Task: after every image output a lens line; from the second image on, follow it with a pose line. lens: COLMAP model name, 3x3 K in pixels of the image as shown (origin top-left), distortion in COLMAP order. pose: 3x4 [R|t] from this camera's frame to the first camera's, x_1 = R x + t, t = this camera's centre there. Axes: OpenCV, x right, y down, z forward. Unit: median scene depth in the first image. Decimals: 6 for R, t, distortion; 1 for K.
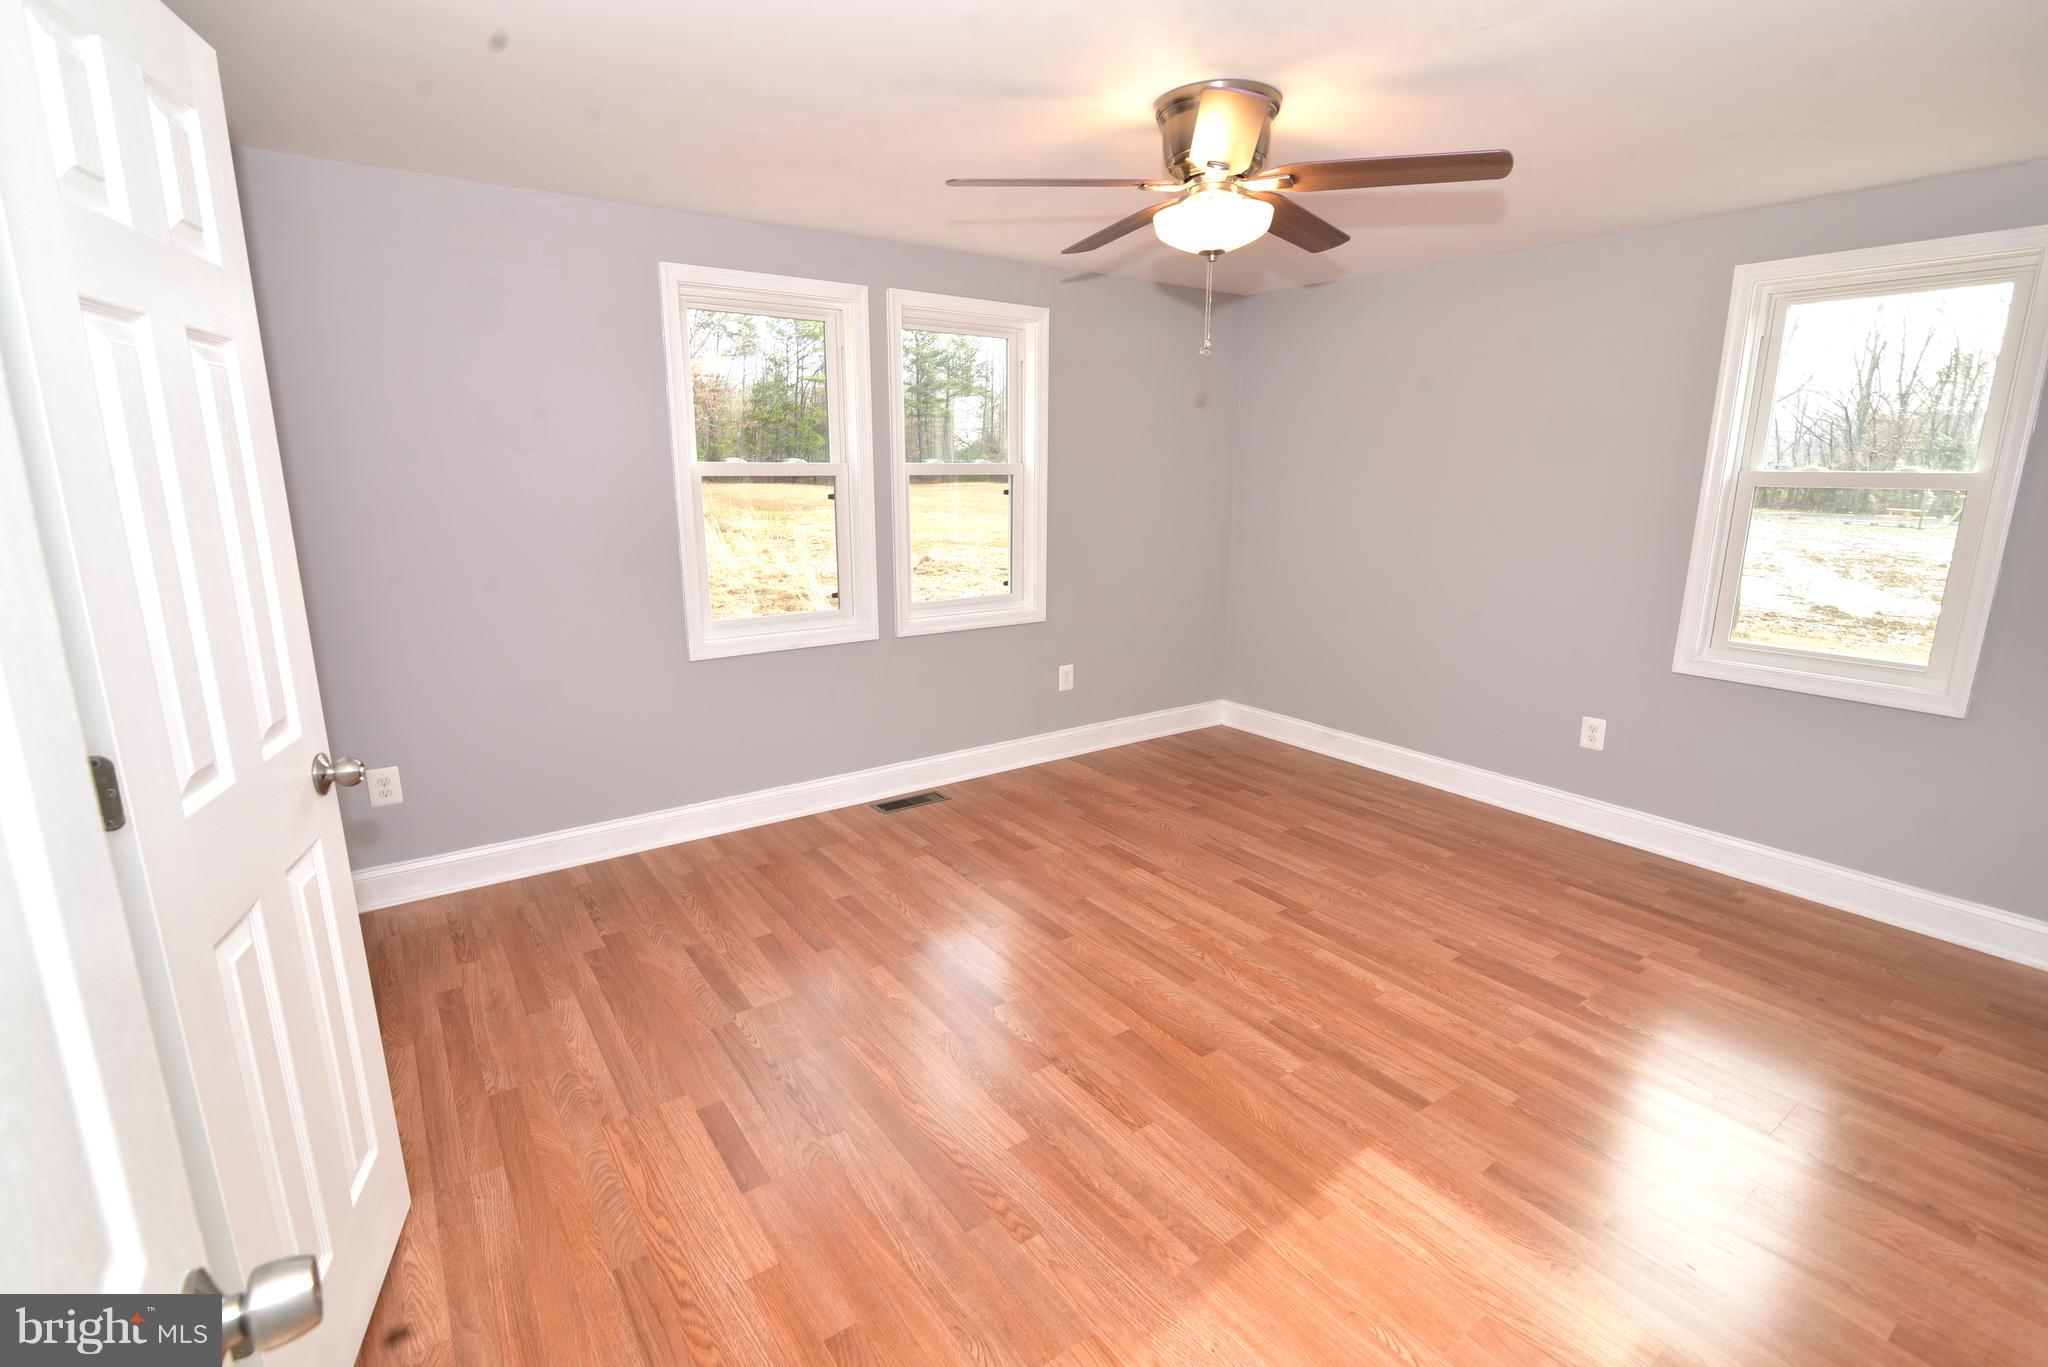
lens RADIAL K [[935.9, 0, 1015.8], [0, 935.9, 692.3], [0, 0, 1]] dist [-0.020316, 0.001399]
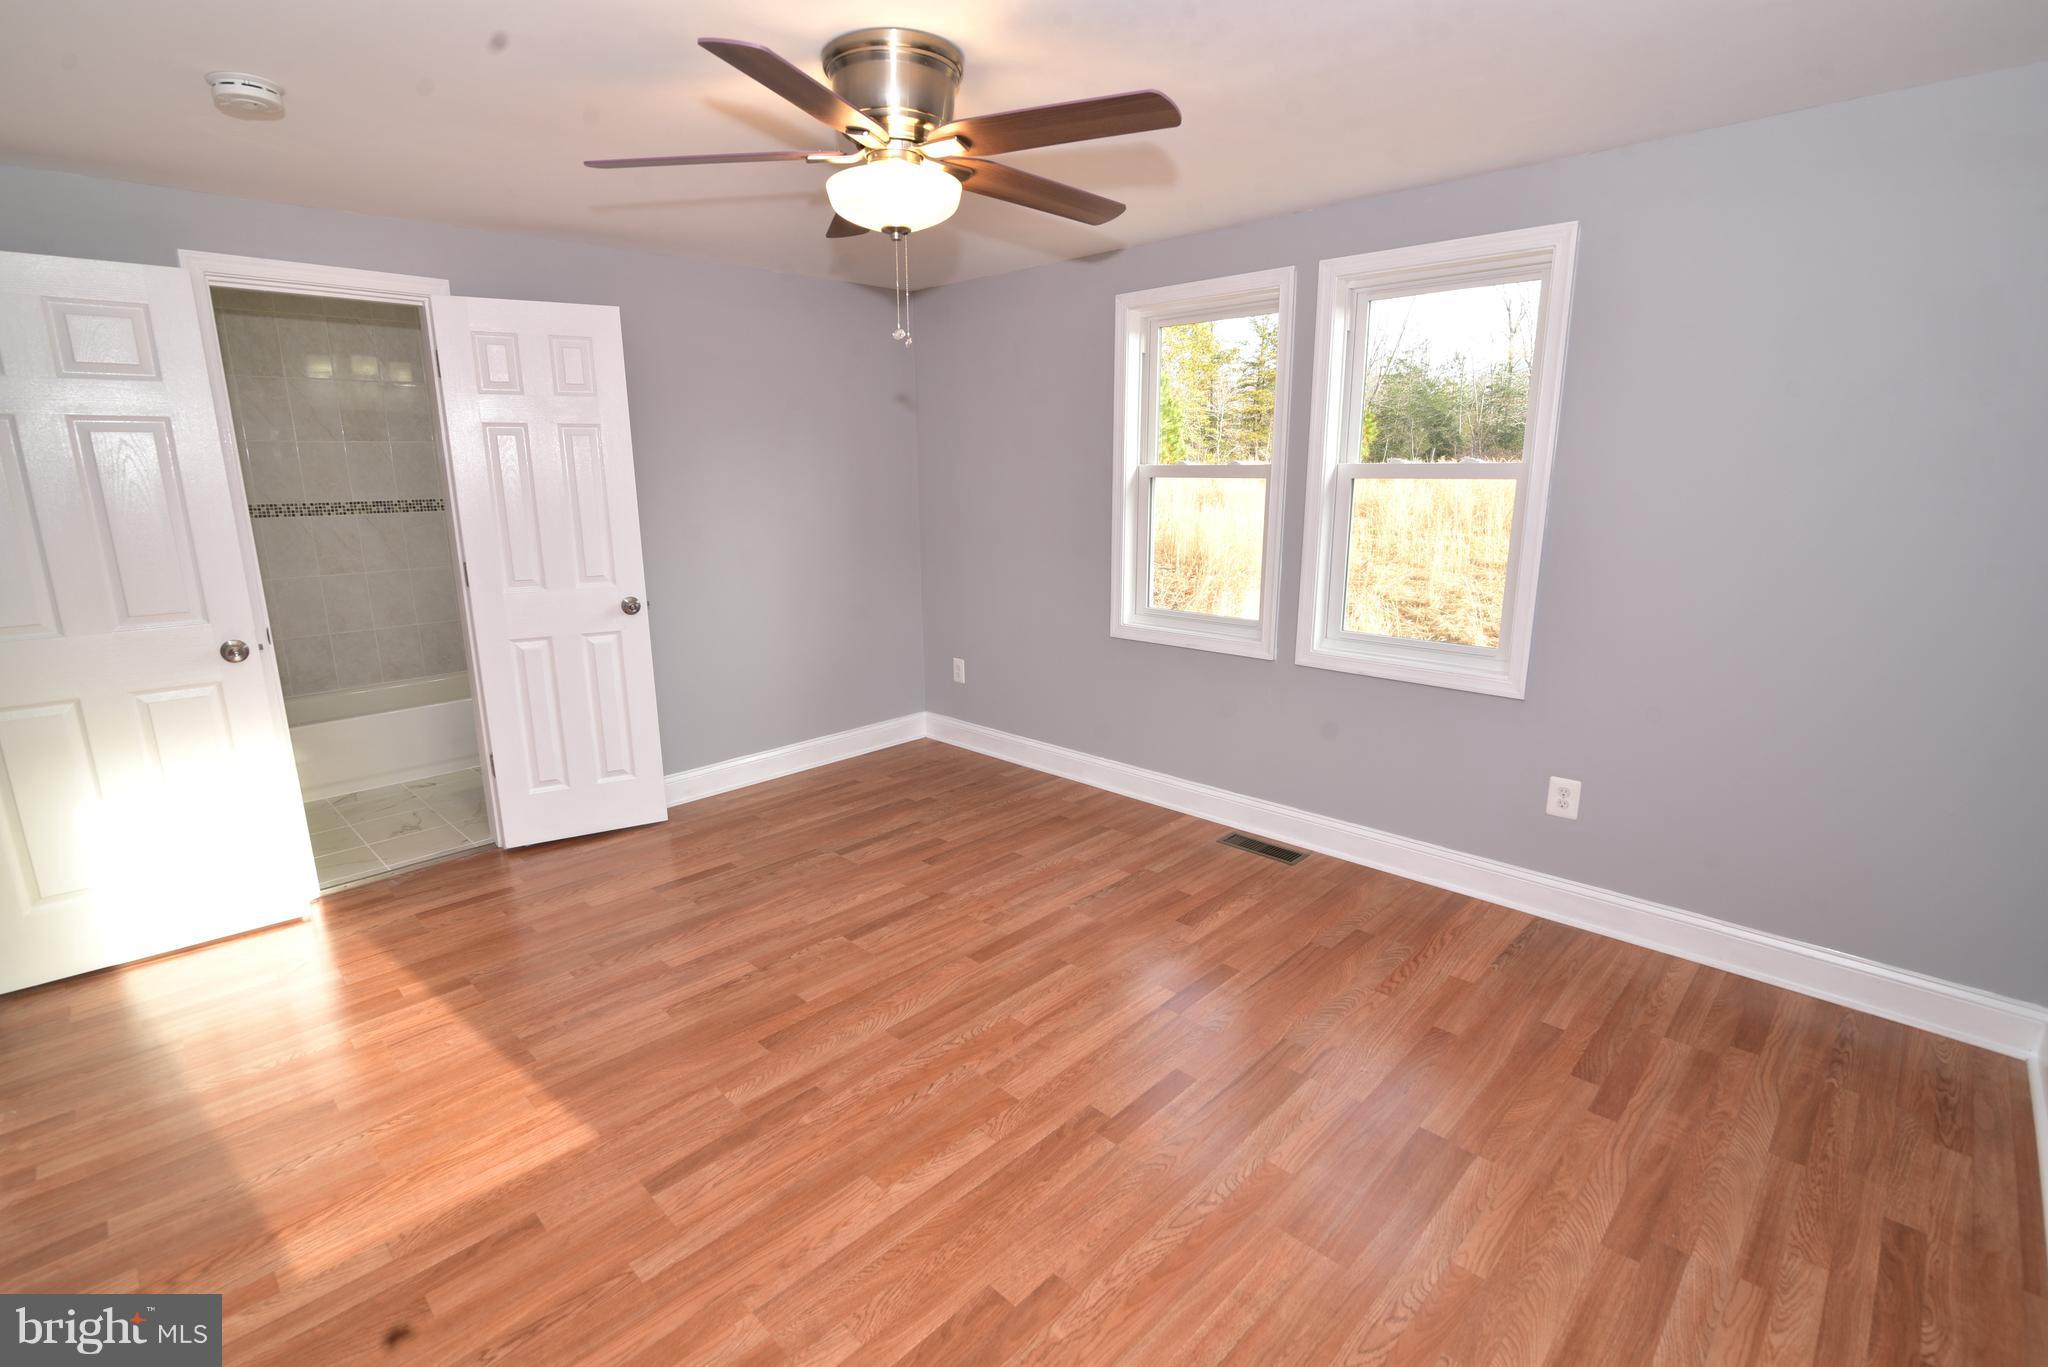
lens RADIAL K [[935.9, 0, 1007.0], [0, 935.9, 686.7], [0, 0, 1]] dist [-0.020316, 0.001399]
pose [[0.173537, 0.222143, -0.959446, 0.897889], [-0.221557, 0.958061, 0.181748, -0.184582], [0.959582, 0.181032, 0.215477, 0.754850]]
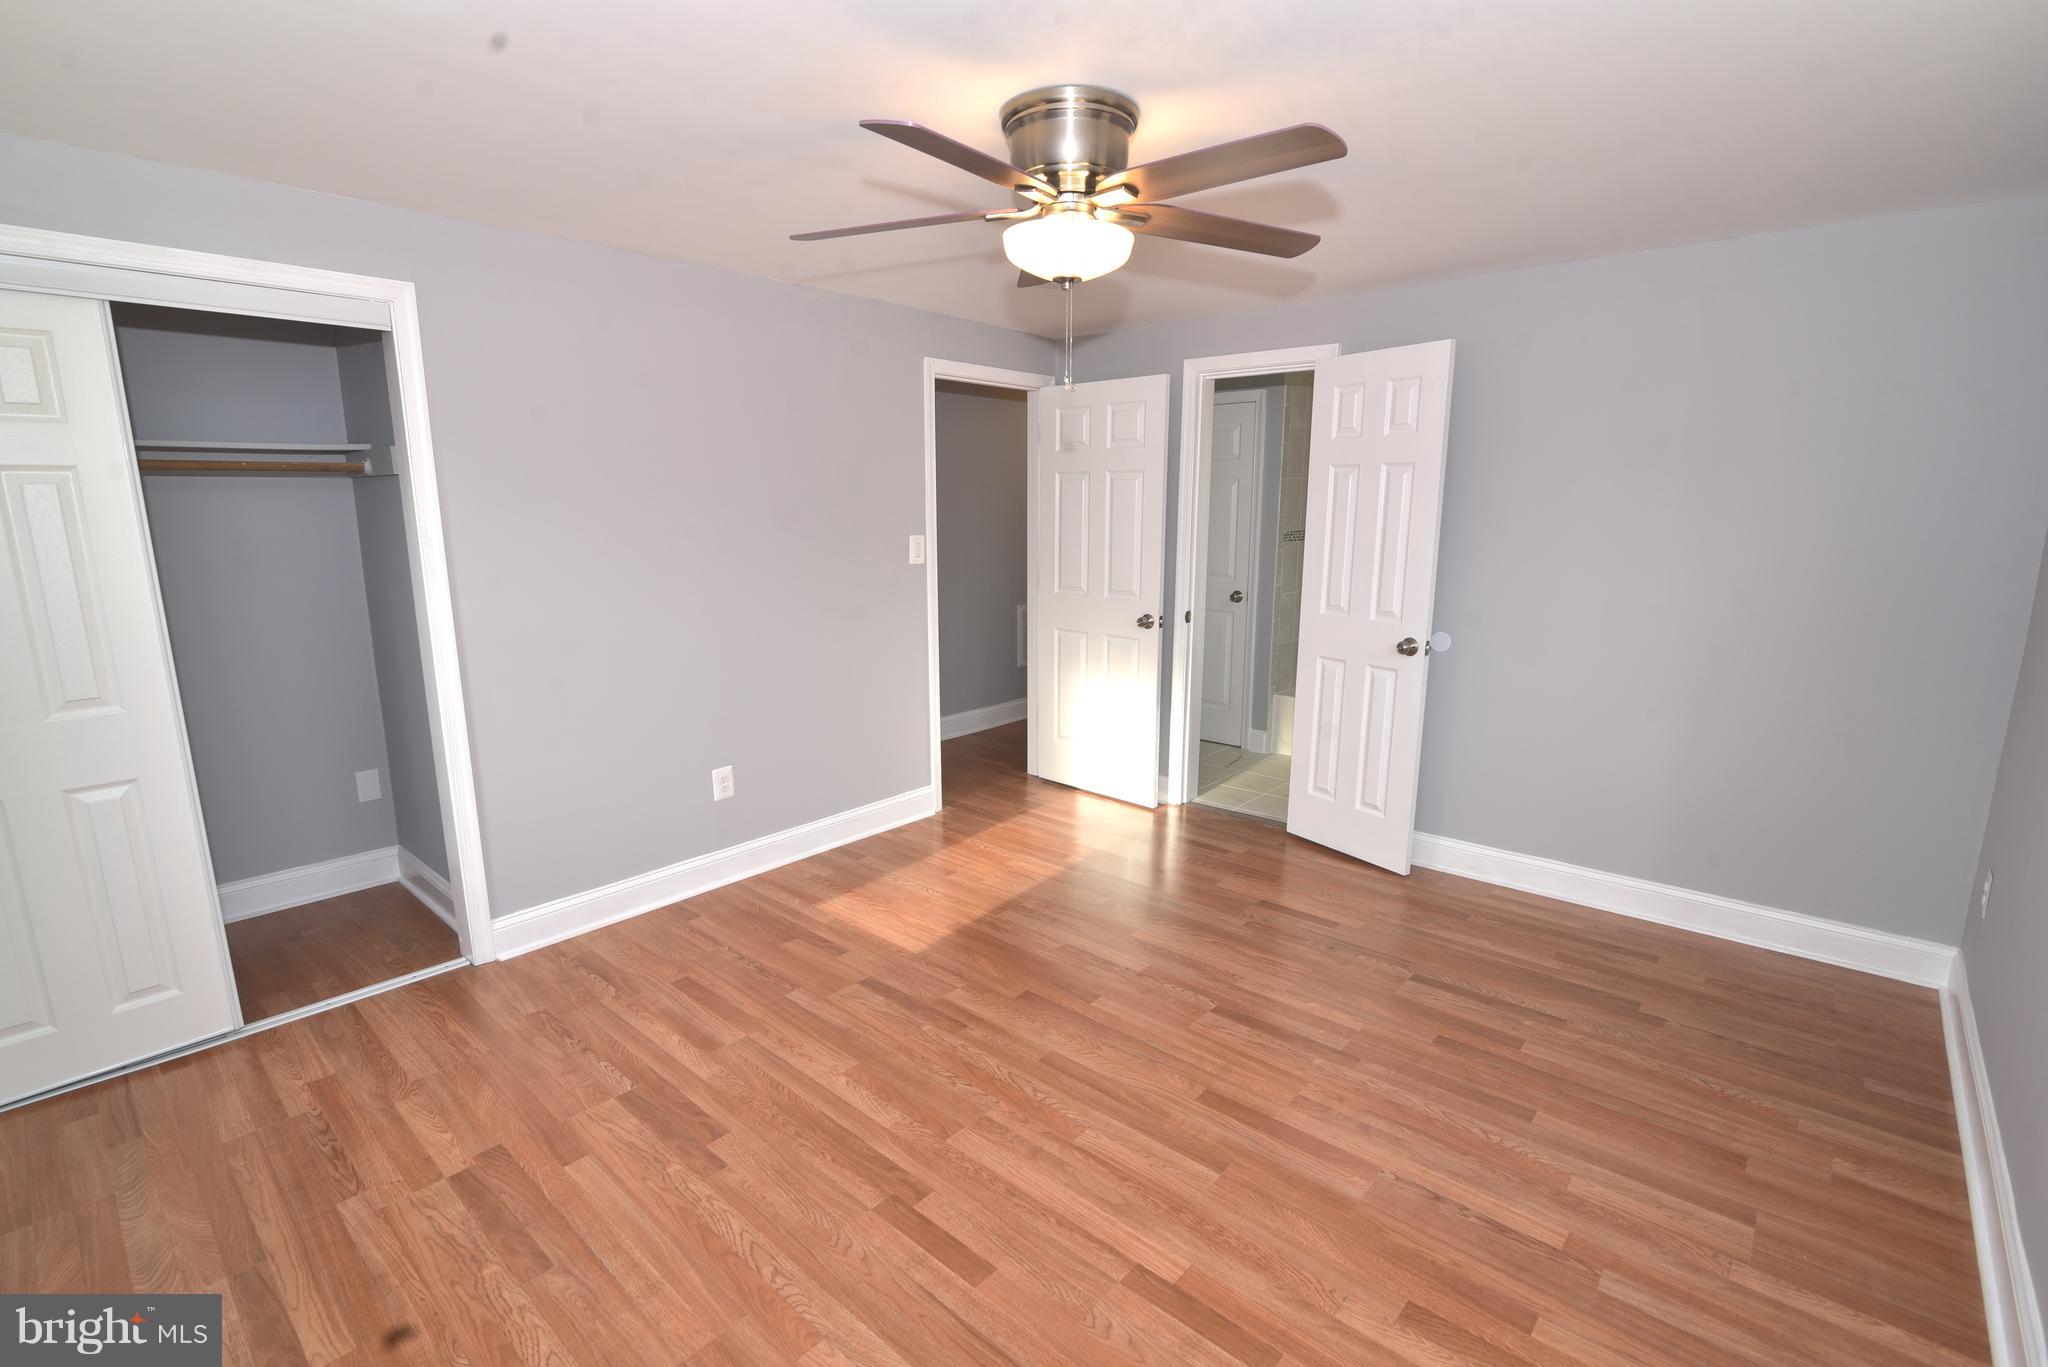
lens RADIAL K [[935.9, 0, 1028.1], [0, 935.9, 691.6], [0, 0, 1]] dist [-0.020316, 0.001399]
pose [[-0.972216, 0.044219, -0.229872, 0.359897], [-0.056459, 0.908711, 0.413591, -0.368171], [0.227175, 0.415078, -0.880966, 1.491389]]
